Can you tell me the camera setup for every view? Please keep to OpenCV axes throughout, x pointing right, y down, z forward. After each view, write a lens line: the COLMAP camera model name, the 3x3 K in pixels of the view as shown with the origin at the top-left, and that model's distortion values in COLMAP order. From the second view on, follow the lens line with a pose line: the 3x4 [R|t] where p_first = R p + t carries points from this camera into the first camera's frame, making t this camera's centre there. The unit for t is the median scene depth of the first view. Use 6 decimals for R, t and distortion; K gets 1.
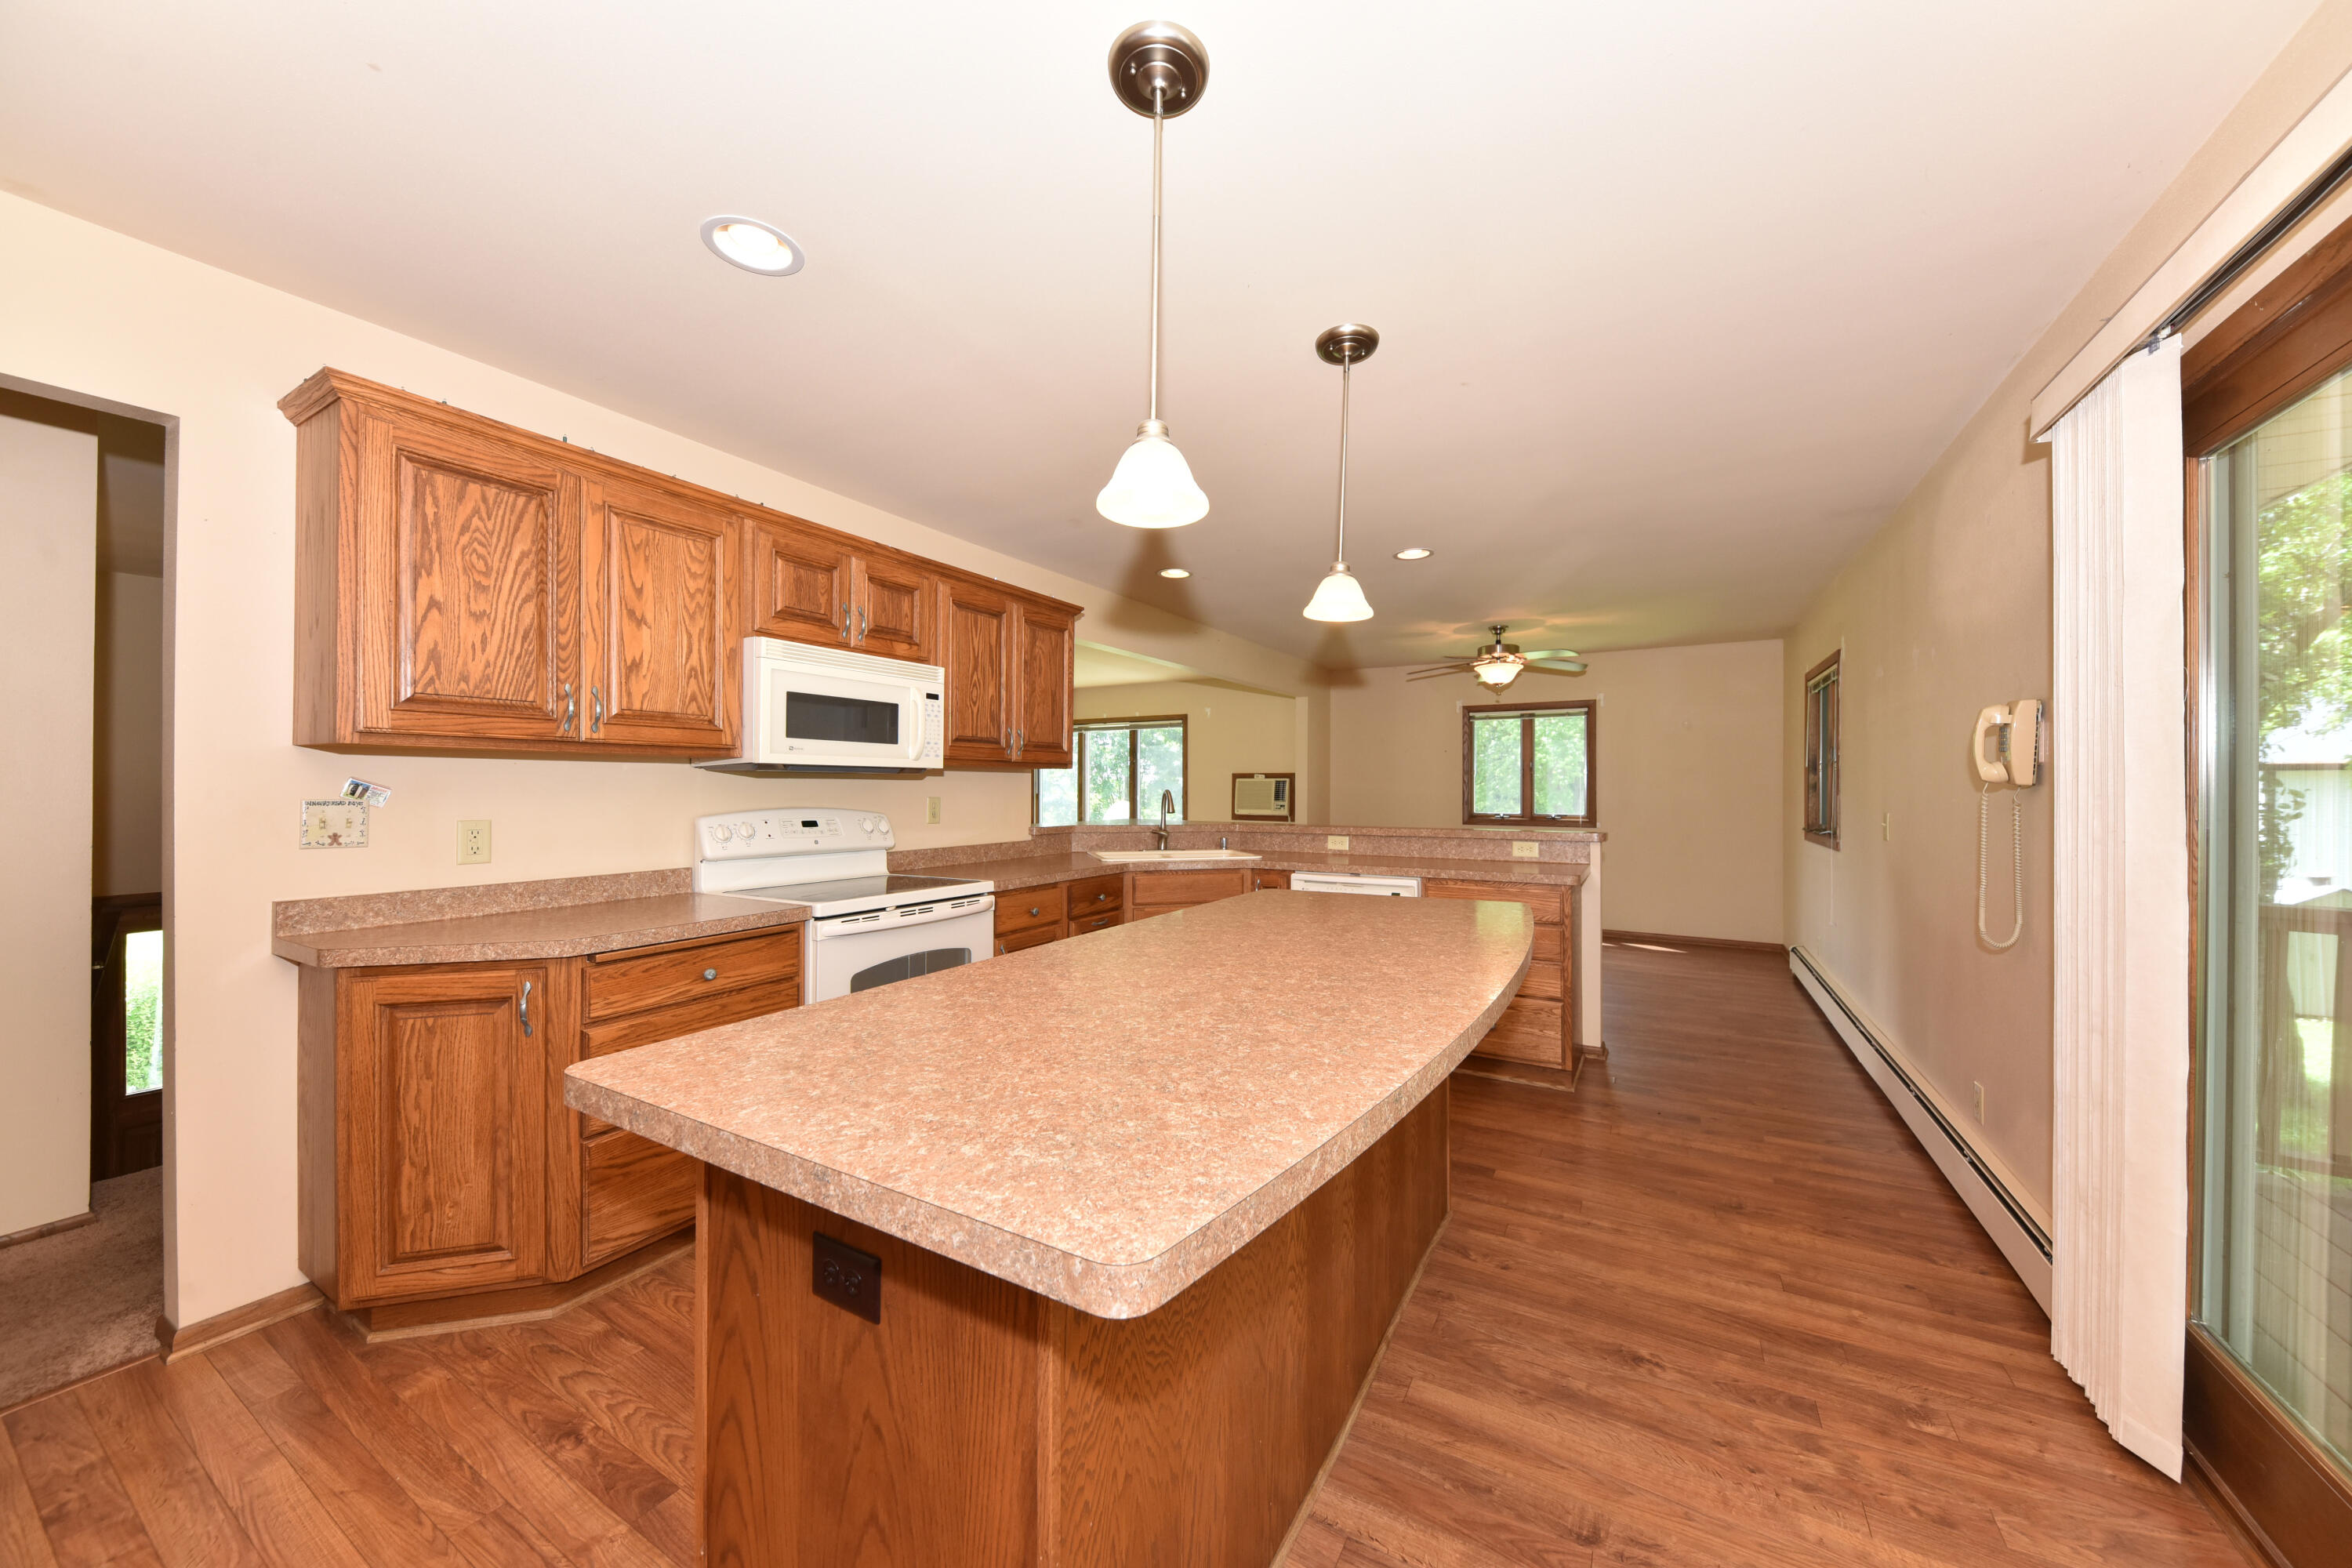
lens RADIAL K [[816.7, 0, 1169.6], [0, 816.7, 792.3], [0, 0, 1]] dist [0.005792, -0.002117]
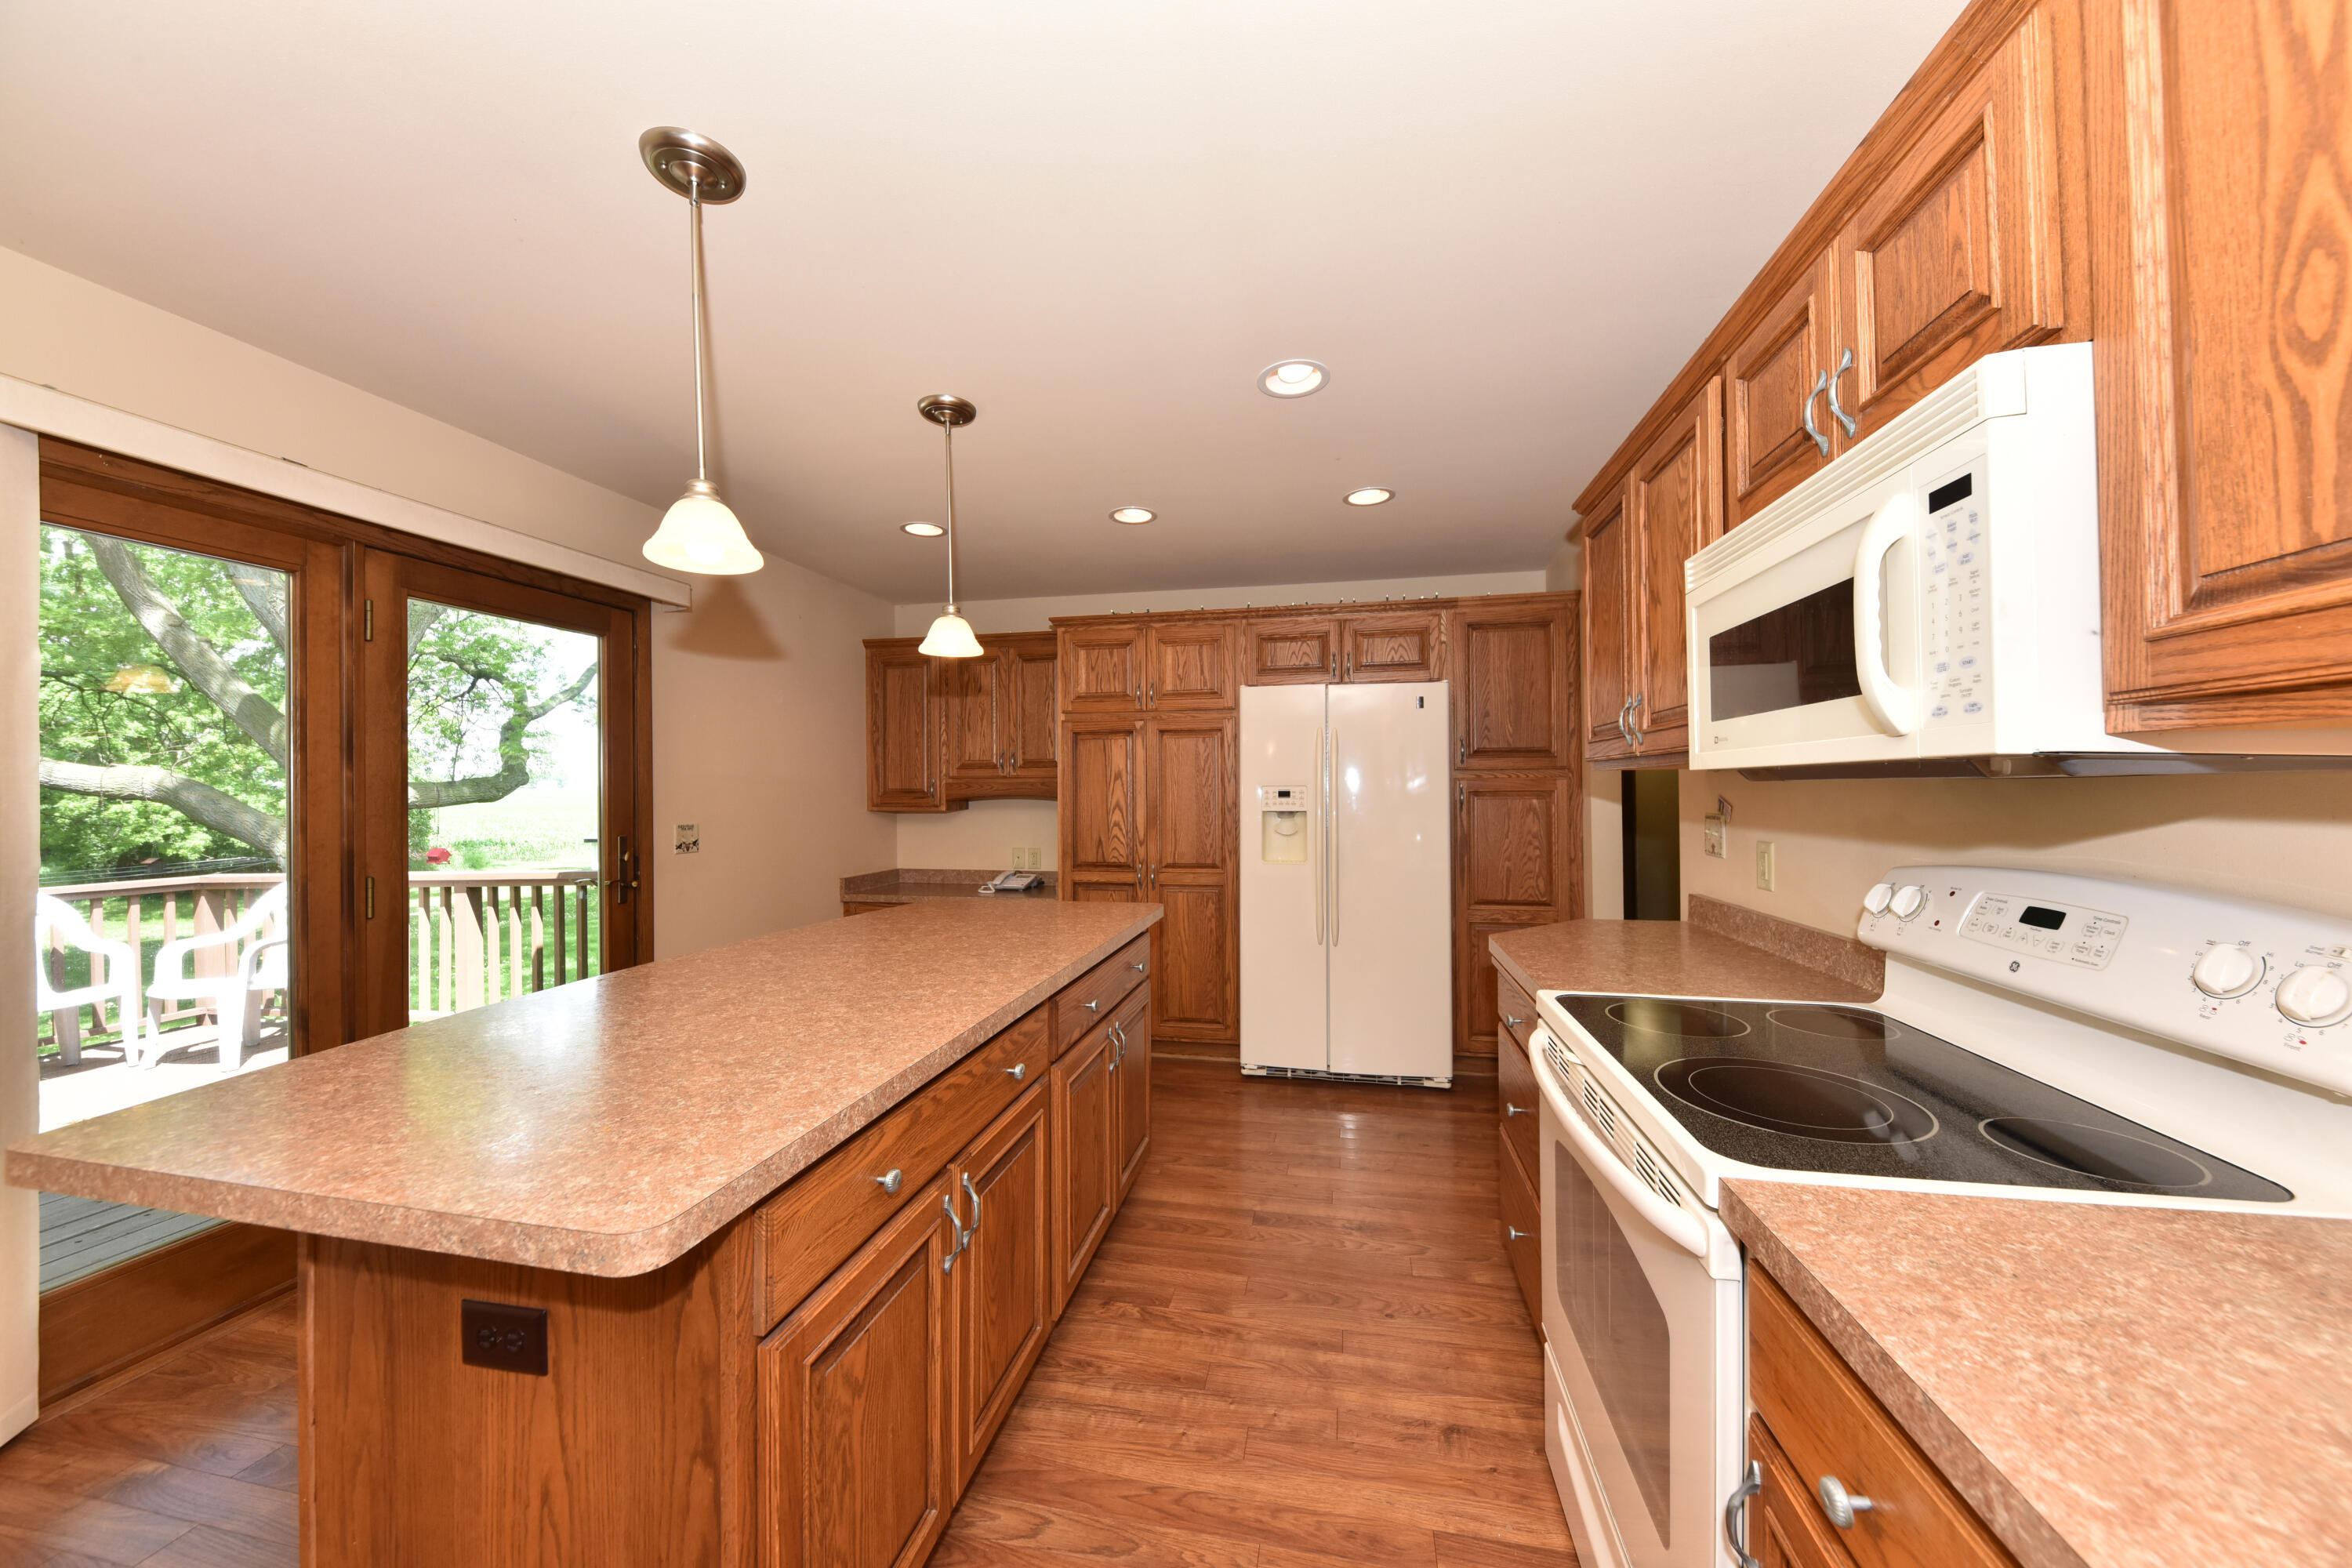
lens RADIAL K [[816.7, 0, 1185.7], [0, 816.7, 785.6], [0, 0, 1]] dist [0.005792, -0.002117]
pose [[-0.943237, 0.002852, -0.332110, 0.047837], [0.003776, 0.999991, -0.002136, -0.022692], [0.332100, -0.003269, -0.943238, 1.320501]]
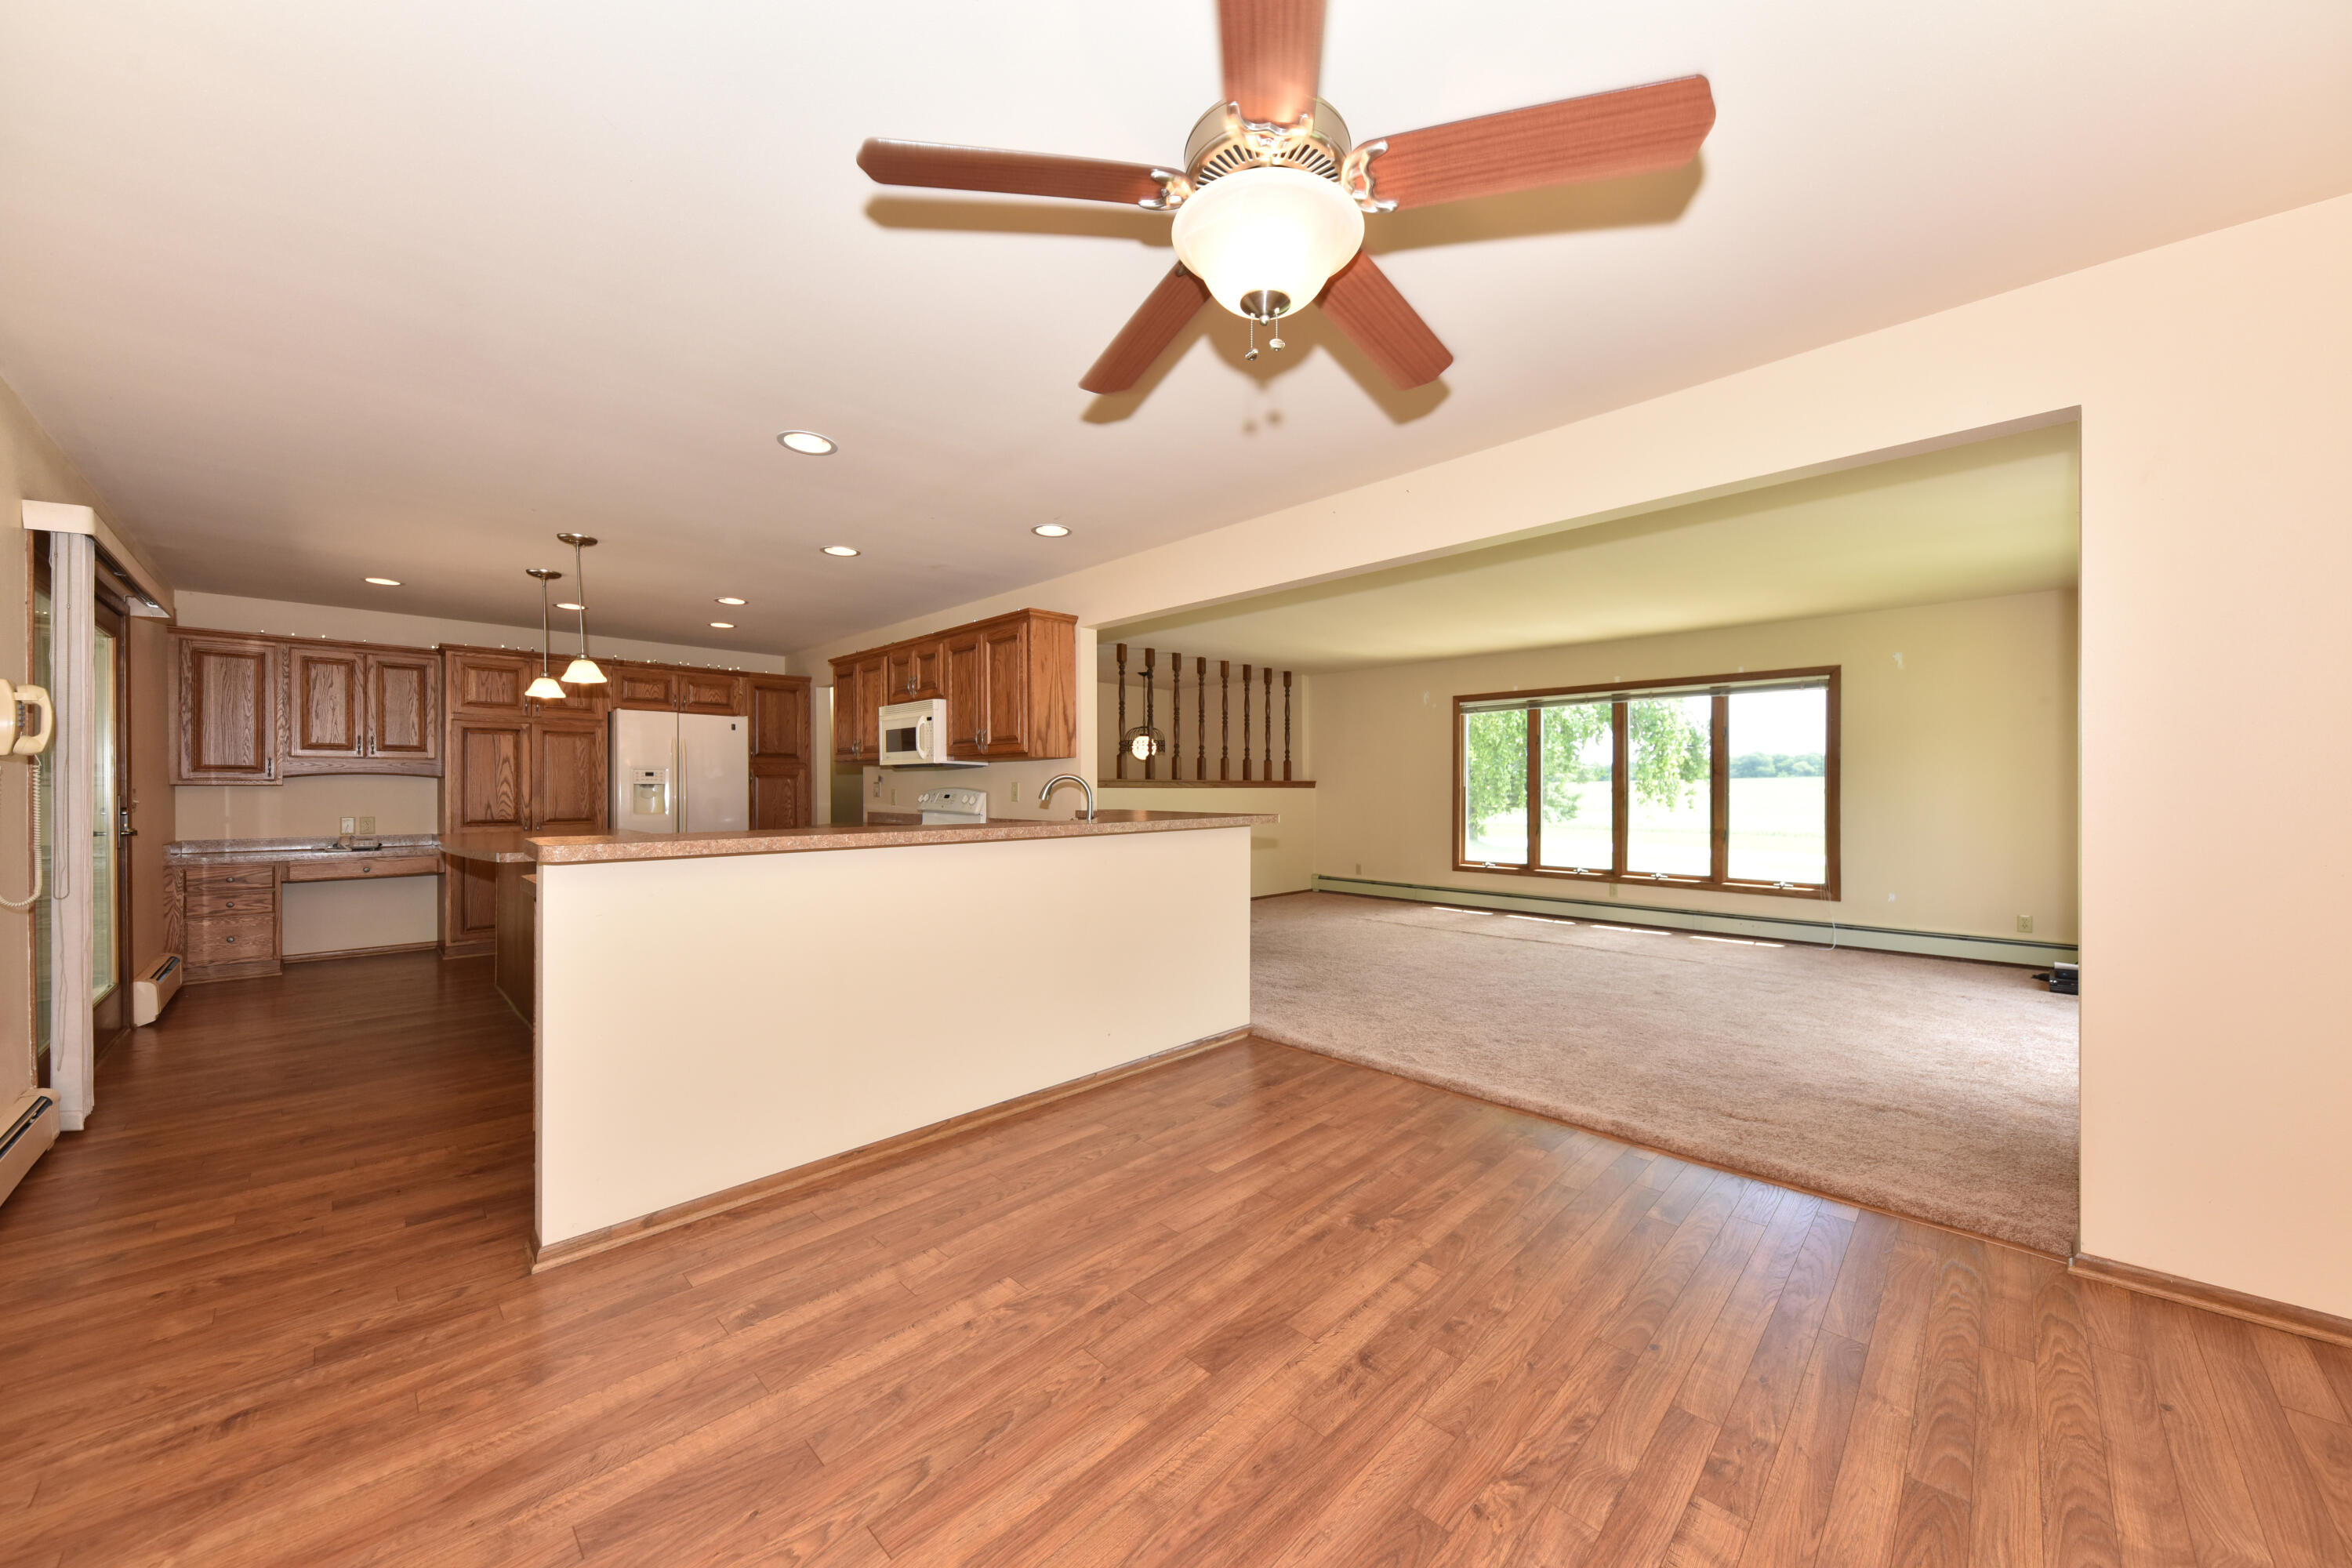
lens RADIAL K [[833.9, 0, 1203.9], [0, 833.9, 782.0], [0, 0, 1]] dist [0.000576, -0.000532]
pose [[-0.226394, -0.007095, -0.974010, 1.329636], [-0.004731, 0.999970, -0.006185, 0.016658], [0.974024, 0.003208, -0.226421, 2.132836]]
